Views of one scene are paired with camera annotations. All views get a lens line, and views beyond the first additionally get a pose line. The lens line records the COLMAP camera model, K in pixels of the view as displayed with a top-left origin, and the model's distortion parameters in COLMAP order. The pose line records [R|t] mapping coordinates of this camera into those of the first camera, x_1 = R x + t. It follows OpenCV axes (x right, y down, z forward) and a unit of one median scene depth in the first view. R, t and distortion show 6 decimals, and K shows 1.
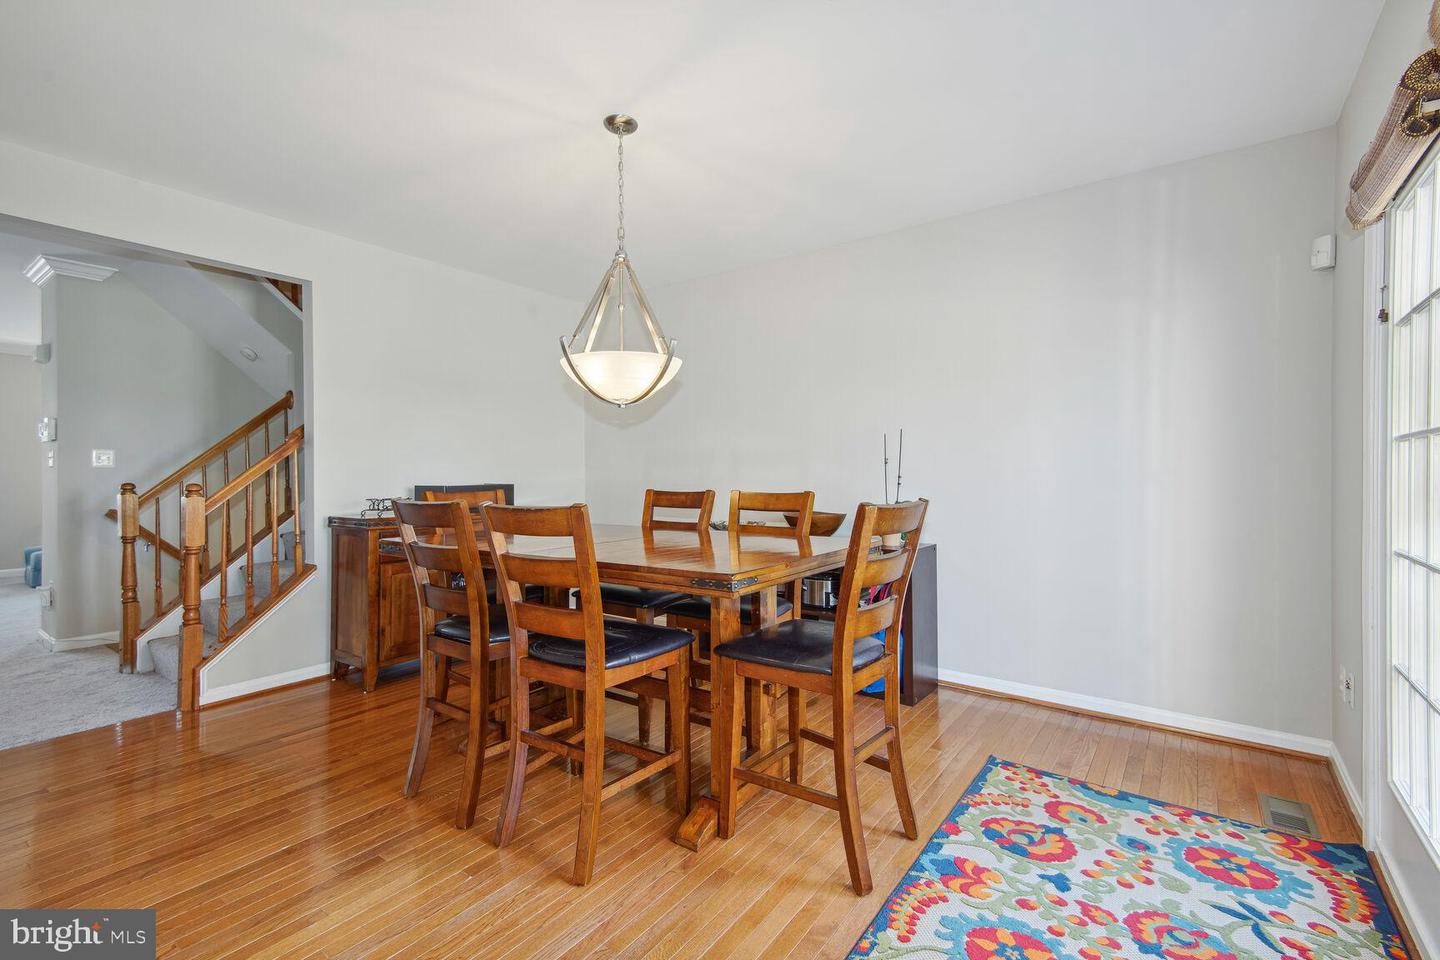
lens RADIAL K [[664.3, 0, 720.0], [0, 664.3, 480.0], [0, 0, 1]] dist [0.086294, -0.000093]
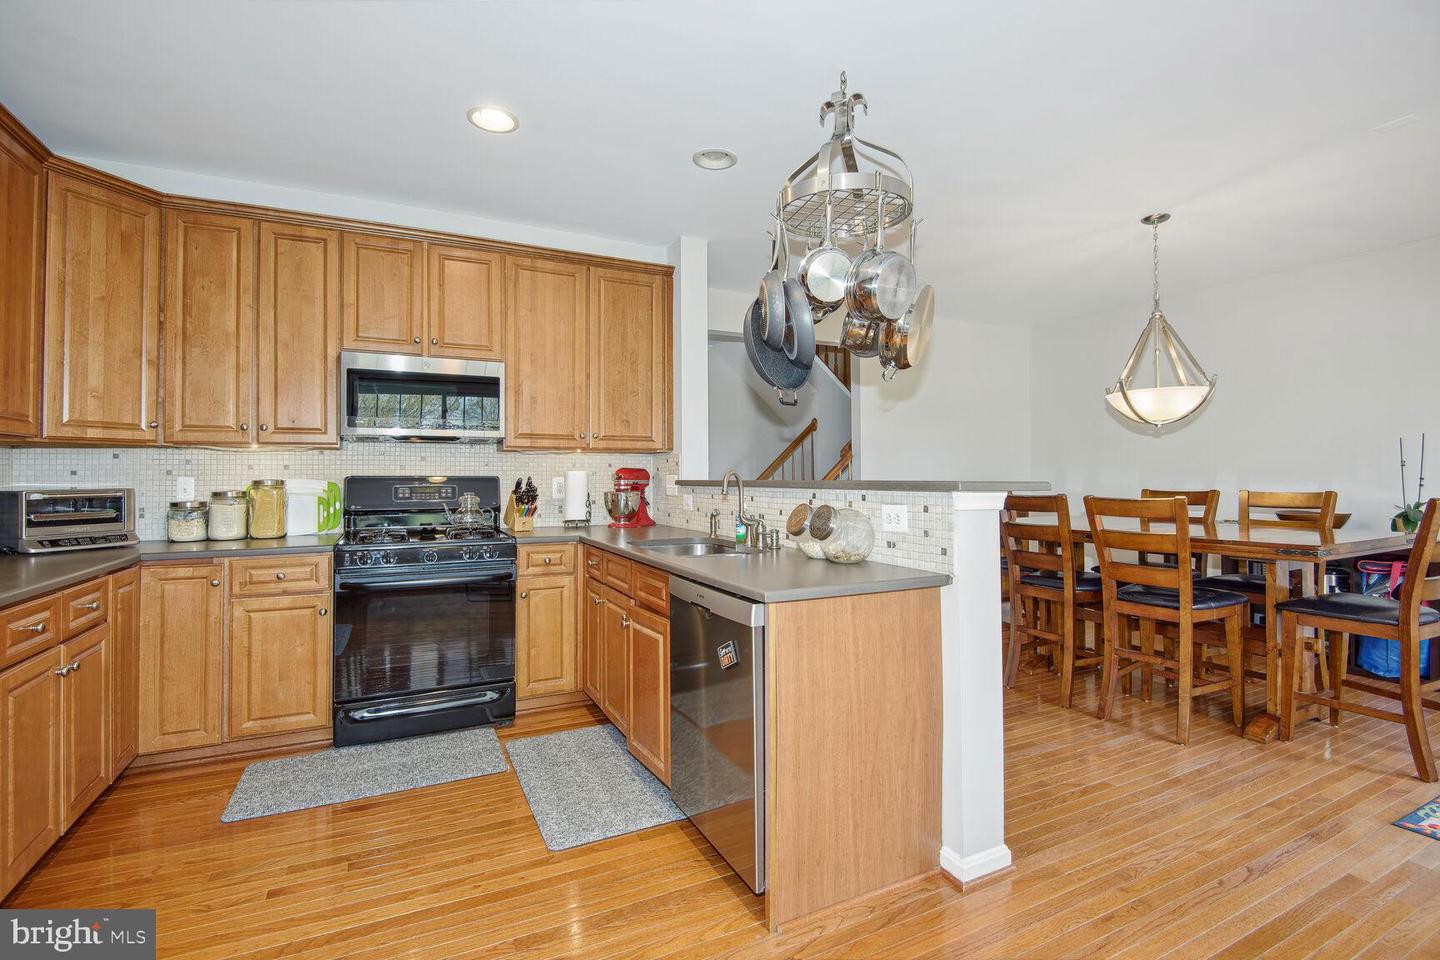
lens RADIAL K [[684.6, 0, 724.9], [0, 684.6, 475.7], [0, 0, 1]] dist [-0.004016, -0.000724]
pose [[0.893172, -0.005147, -0.449686, -0.358372], [0.000803, 0.999951, -0.009851, 0.001527], [0.449715, 0.008438, 0.893132, -0.700287]]
